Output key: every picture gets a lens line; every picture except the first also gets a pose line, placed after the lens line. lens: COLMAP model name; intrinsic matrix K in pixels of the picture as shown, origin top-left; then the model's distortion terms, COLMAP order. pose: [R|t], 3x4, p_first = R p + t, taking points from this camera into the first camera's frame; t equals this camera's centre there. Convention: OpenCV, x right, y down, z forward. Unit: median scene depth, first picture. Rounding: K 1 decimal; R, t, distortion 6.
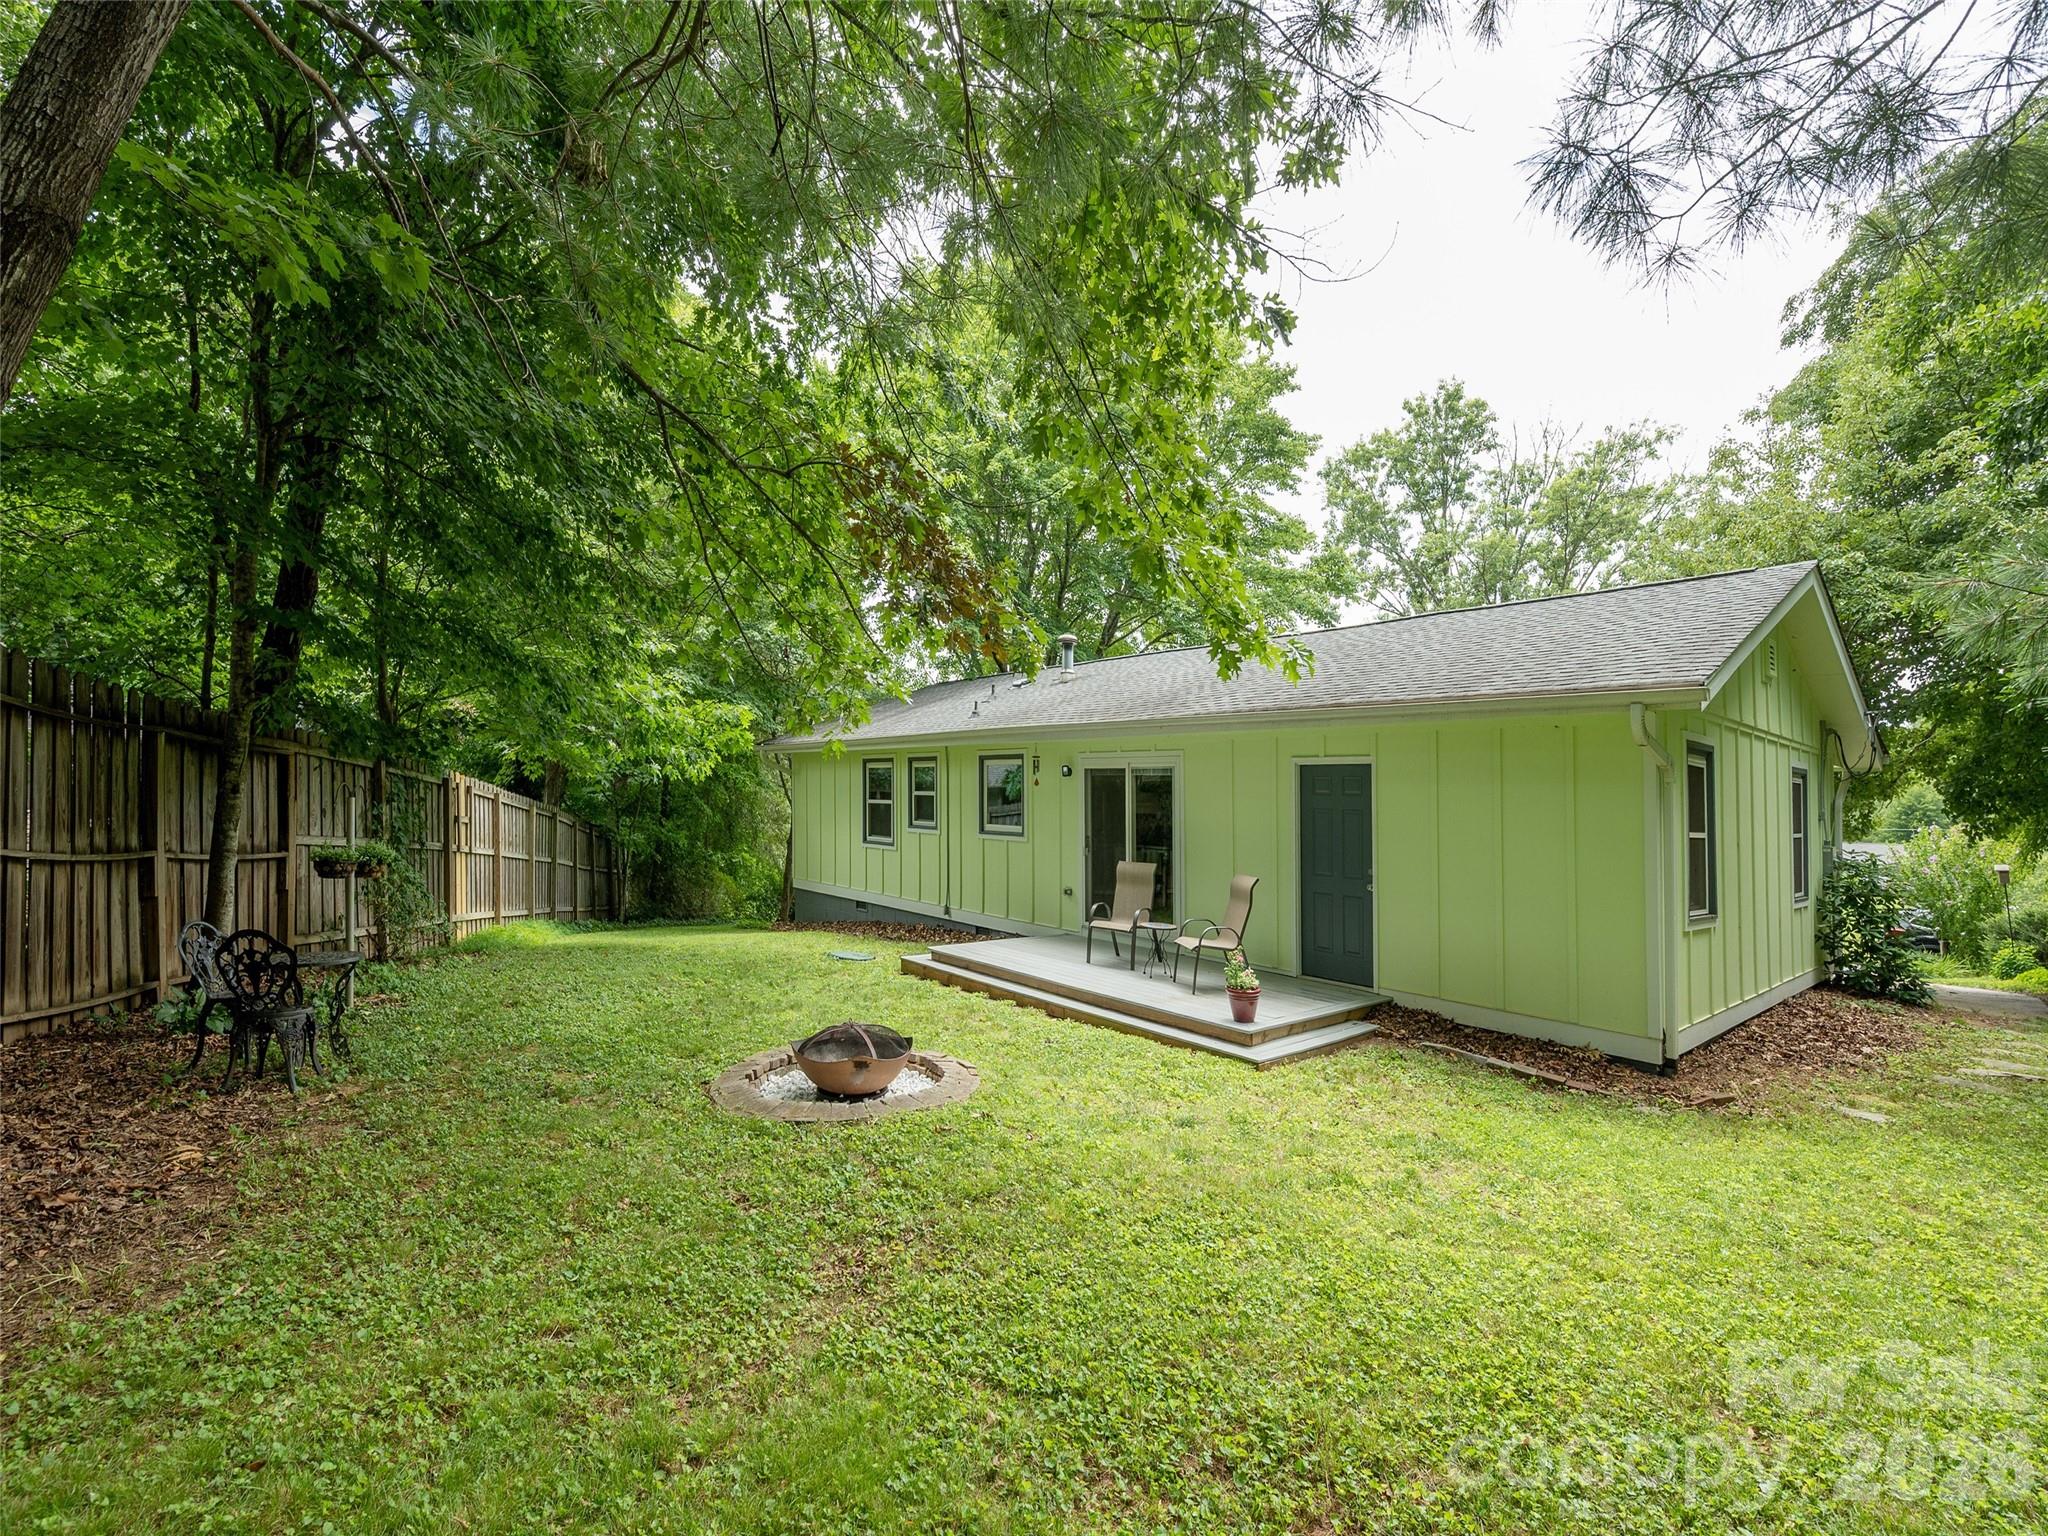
lens RADIAL K [[862.1, 0, 1020.8], [0, 862.1, 770.7], [0, 0, 1]] dist [0.001222, 0.000085]
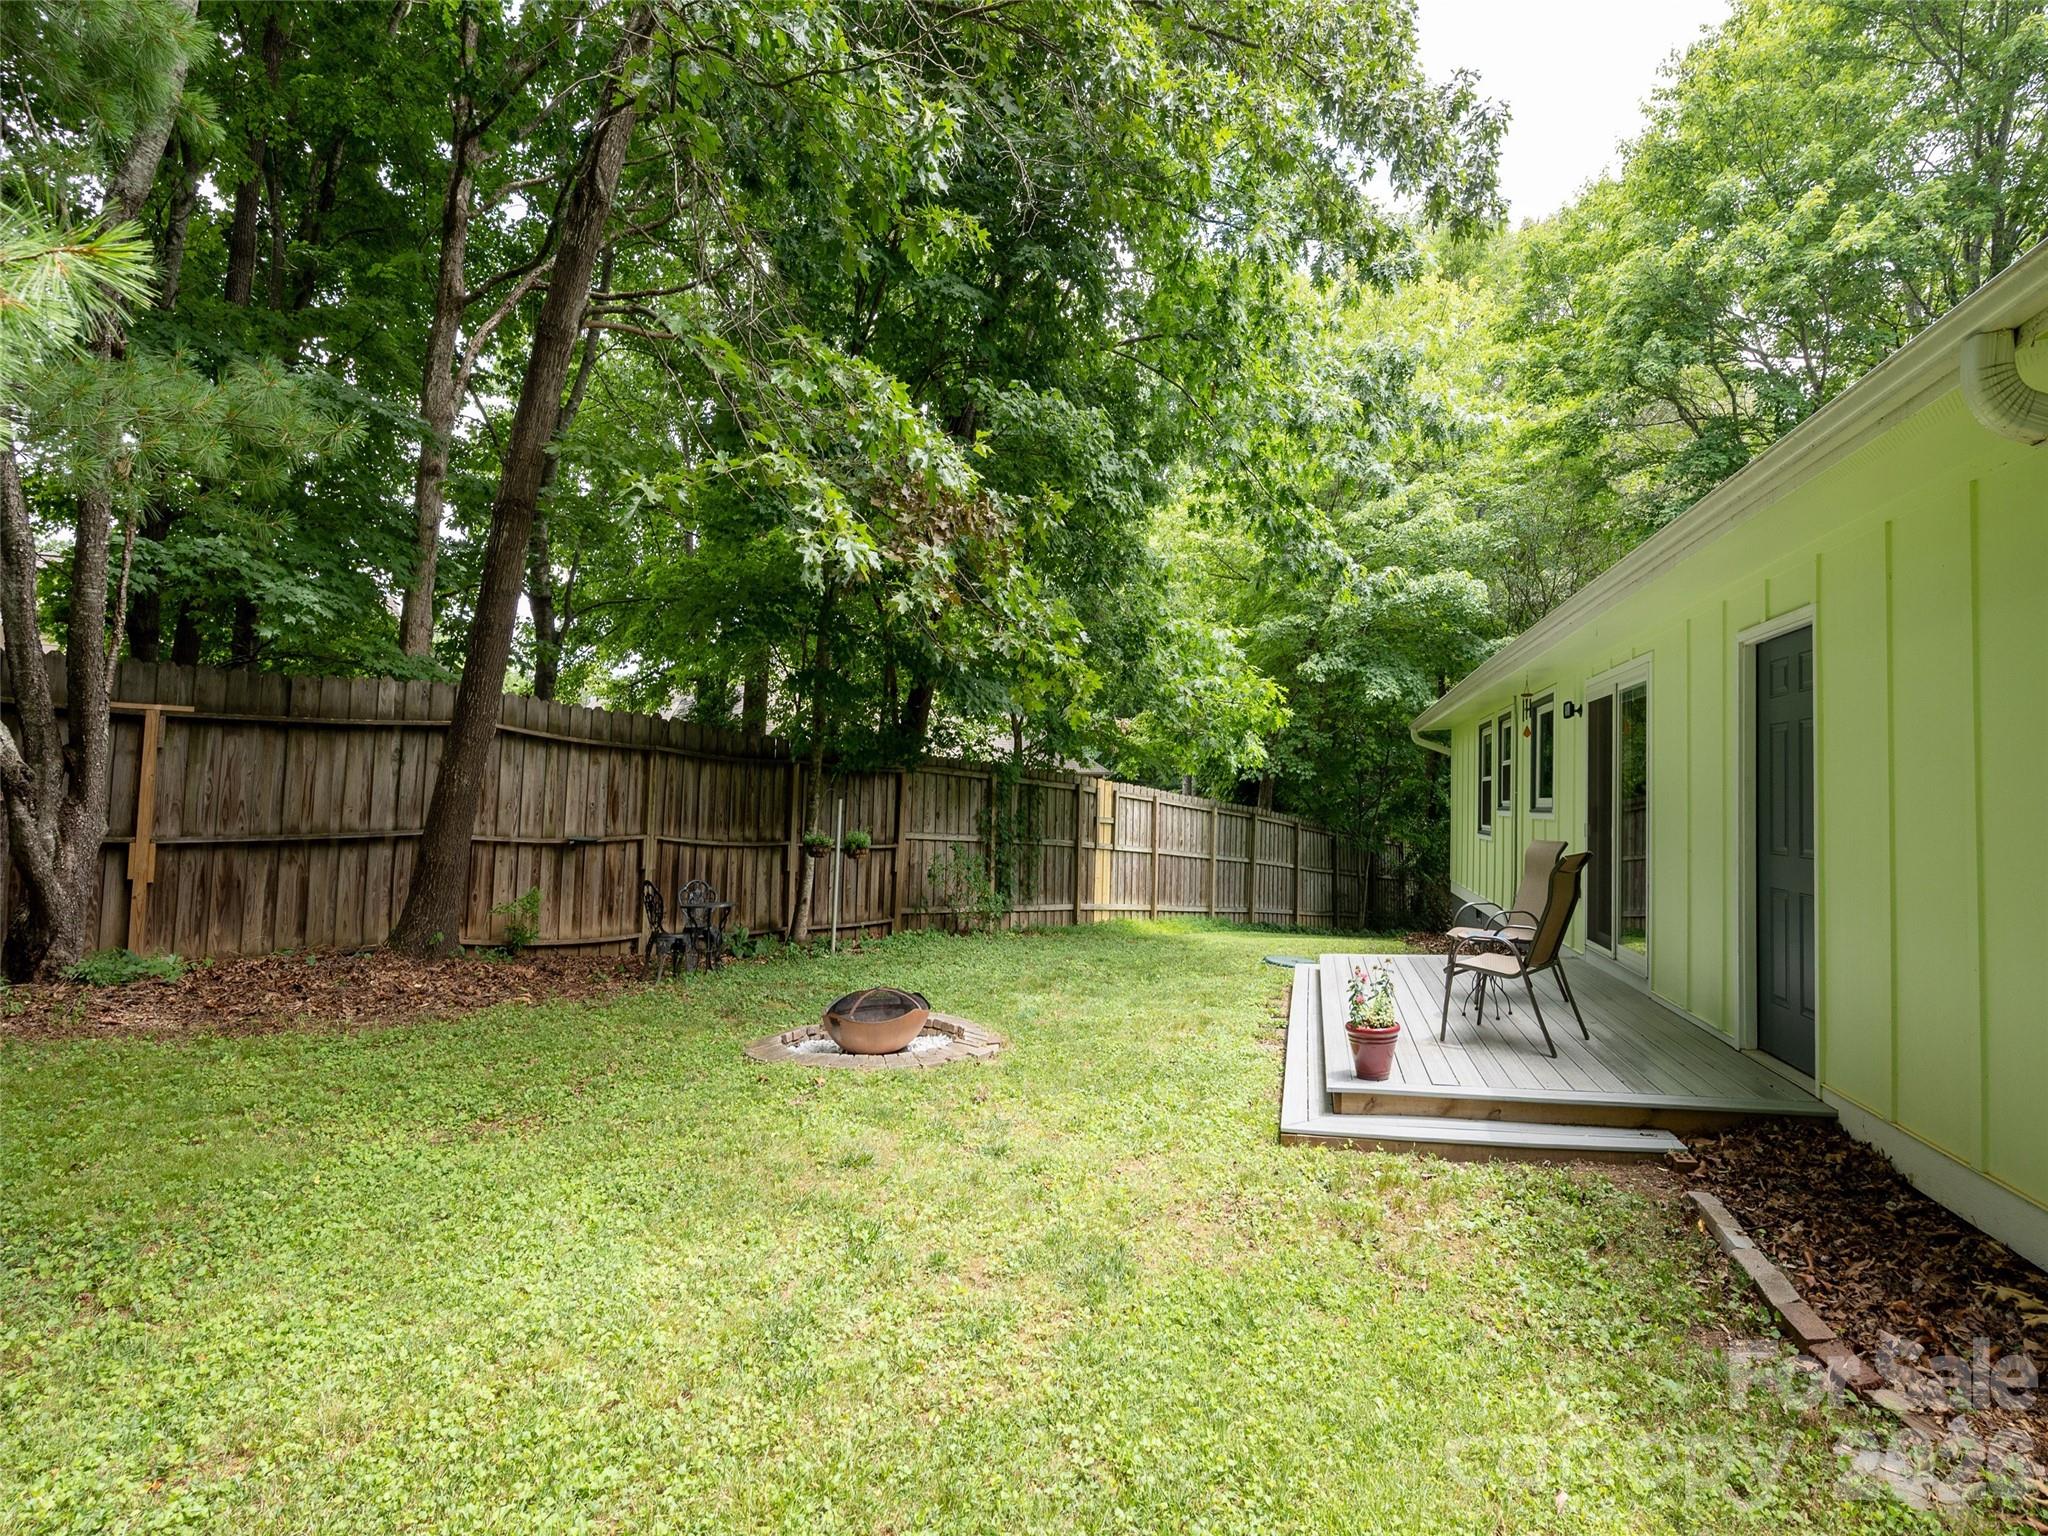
lens RADIAL K [[975.6, 0, 1029.1], [0, 975.6, 771.6], [0, 0, 1]] dist [-0.002534, -0.000185]
pose [[0.577891, -0.074392, -0.812716, 0.646806], [0.071918, 0.996605, -0.040086, 0.070911], [0.812939, -0.035283, 0.581279, 0.357179]]
